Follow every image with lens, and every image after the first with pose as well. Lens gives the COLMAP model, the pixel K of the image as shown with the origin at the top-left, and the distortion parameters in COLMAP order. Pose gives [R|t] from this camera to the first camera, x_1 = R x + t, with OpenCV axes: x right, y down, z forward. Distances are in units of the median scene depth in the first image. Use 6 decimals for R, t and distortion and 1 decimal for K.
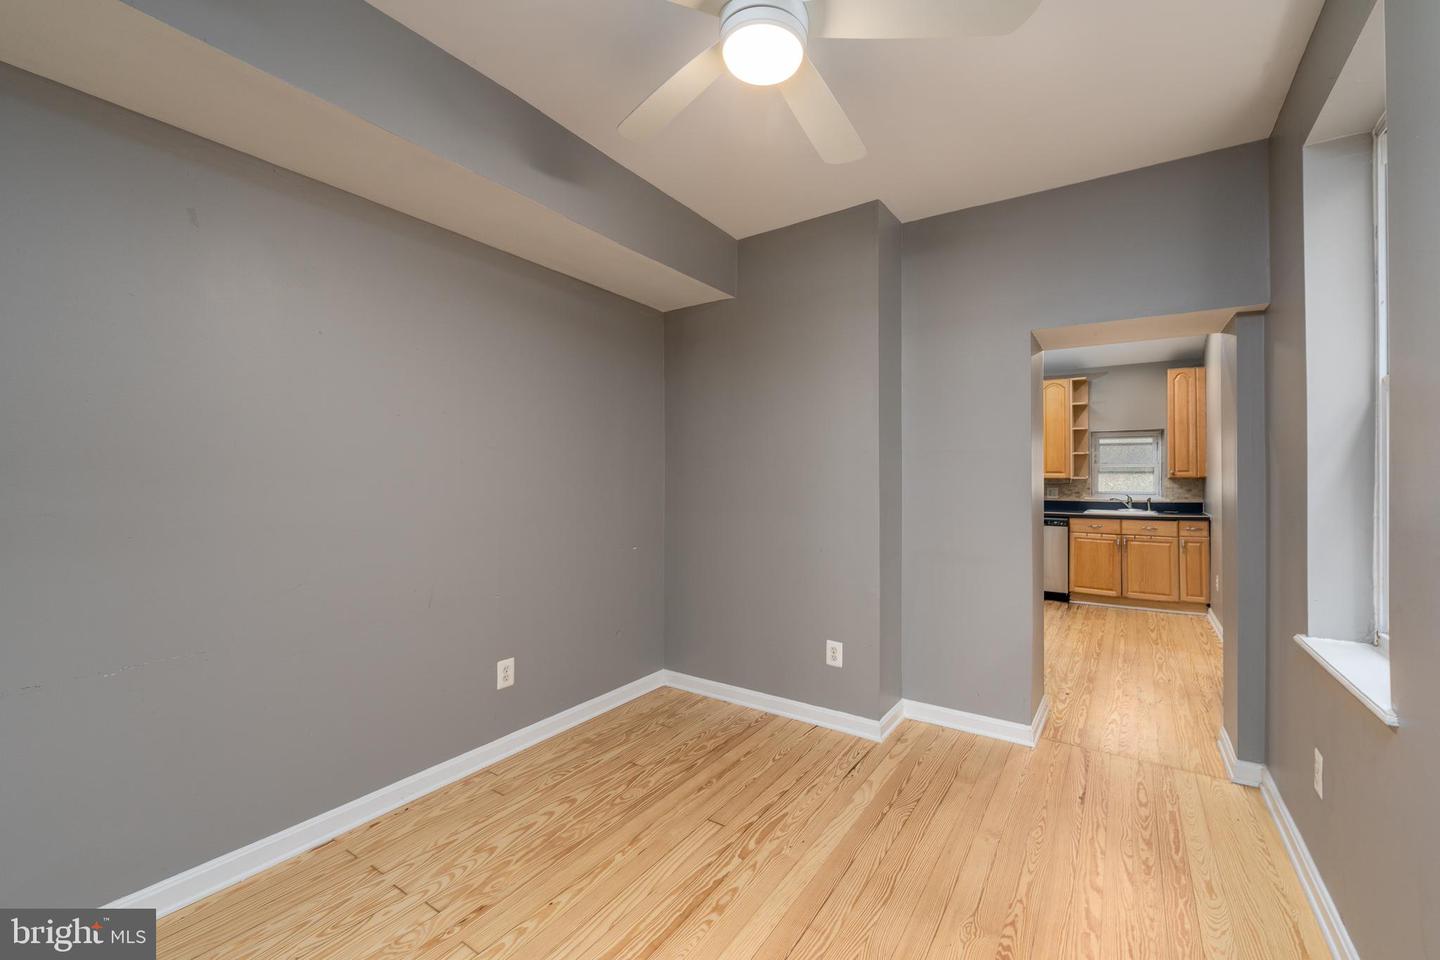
lens RADIAL K [[589.3, 0, 728.5], [0, 589.3, 472.0], [0, 0, 1]] dist [0.005993, -0.002480]
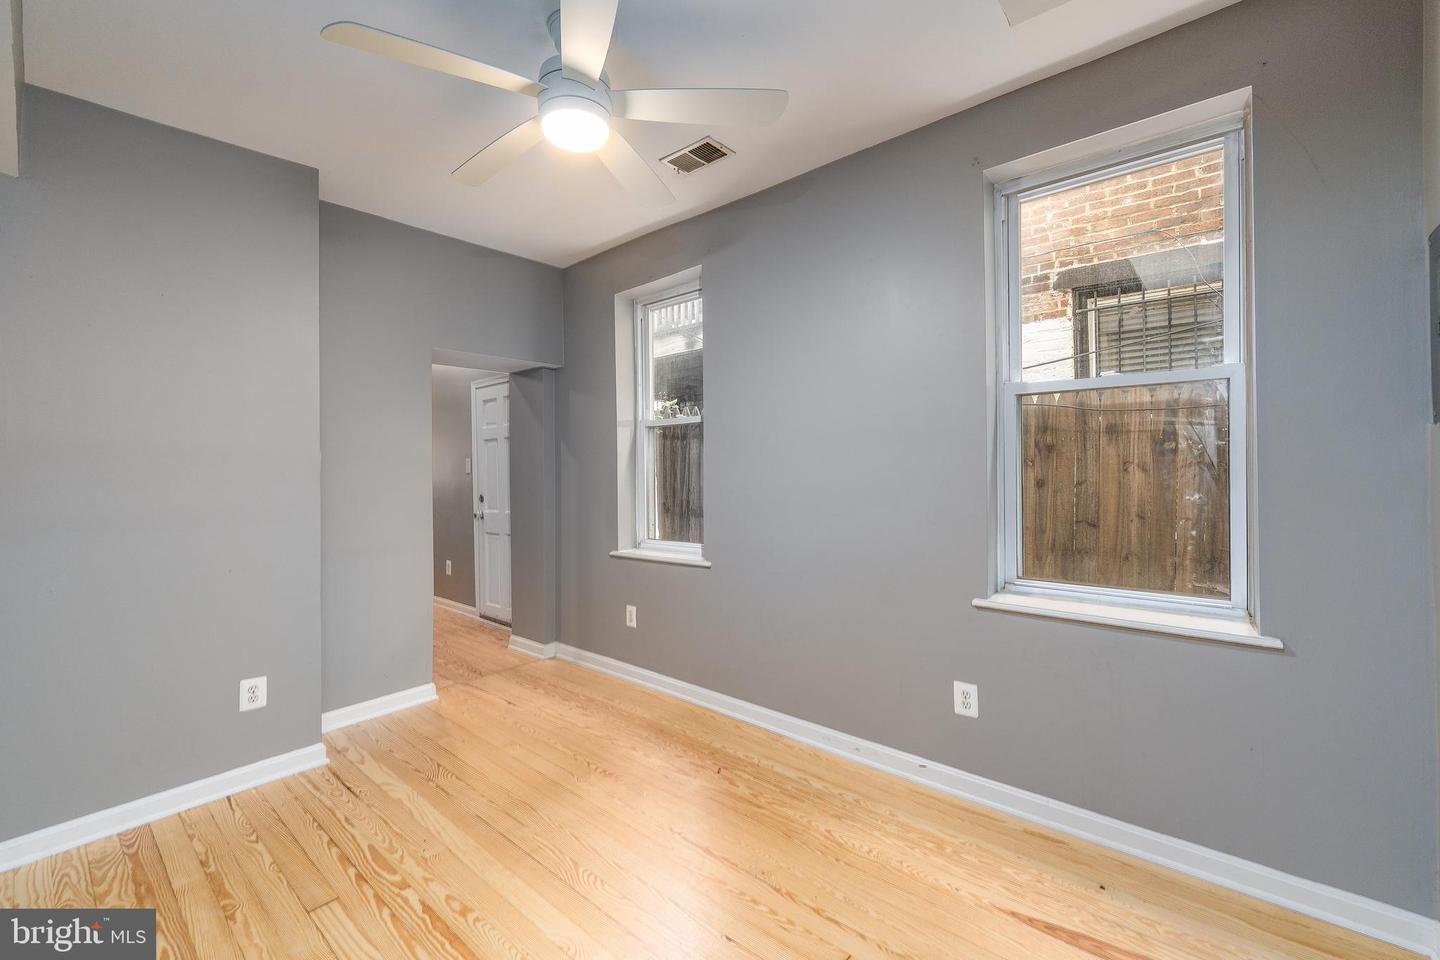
lens RADIAL K [[589.3, 0, 716.5], [0, 589.3, 469.4], [0, 0, 1]] dist [0.005993, -0.002480]
pose [[0.133249, -0.010471, 0.991027, -0.702851], [0.010104, 0.999907, 0.009206, -0.001352], [-0.991031, 0.008787, 0.133342, 0.337784]]
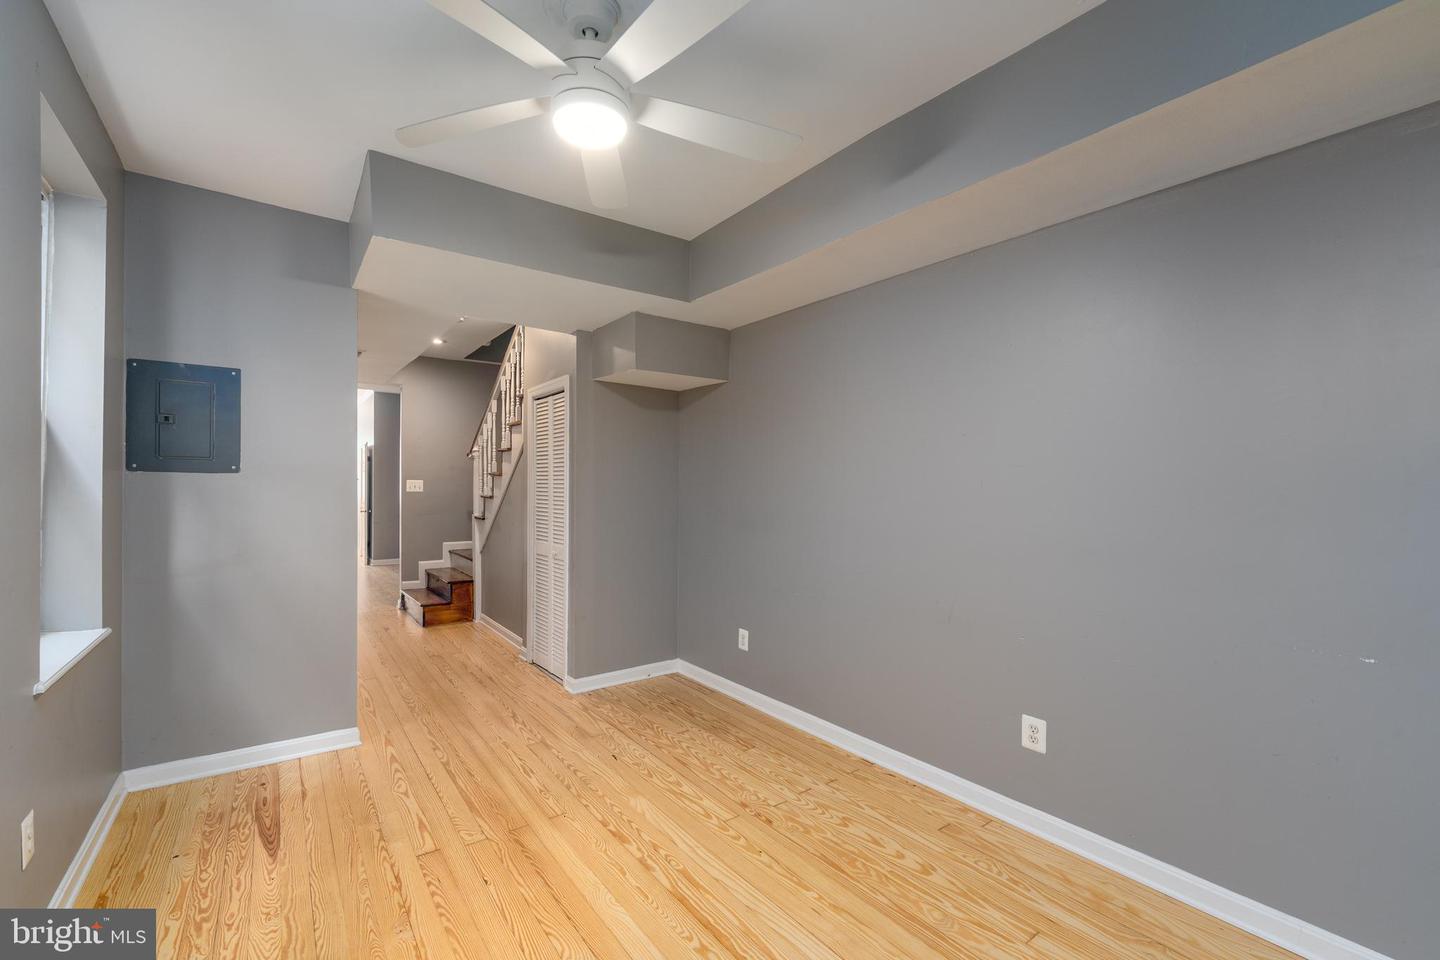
lens RADIAL K [[589.3, 0, 729.0], [0, 589.3, 487.2], [0, 0, 1]] dist [0.005993, -0.002480]
pose [[-0.314211, -0.011392, -0.949285, 0.668903], [-0.004905, 0.999934, -0.010376, 0.000950], [0.949340, 0.001396, -0.314246, 1.012430]]
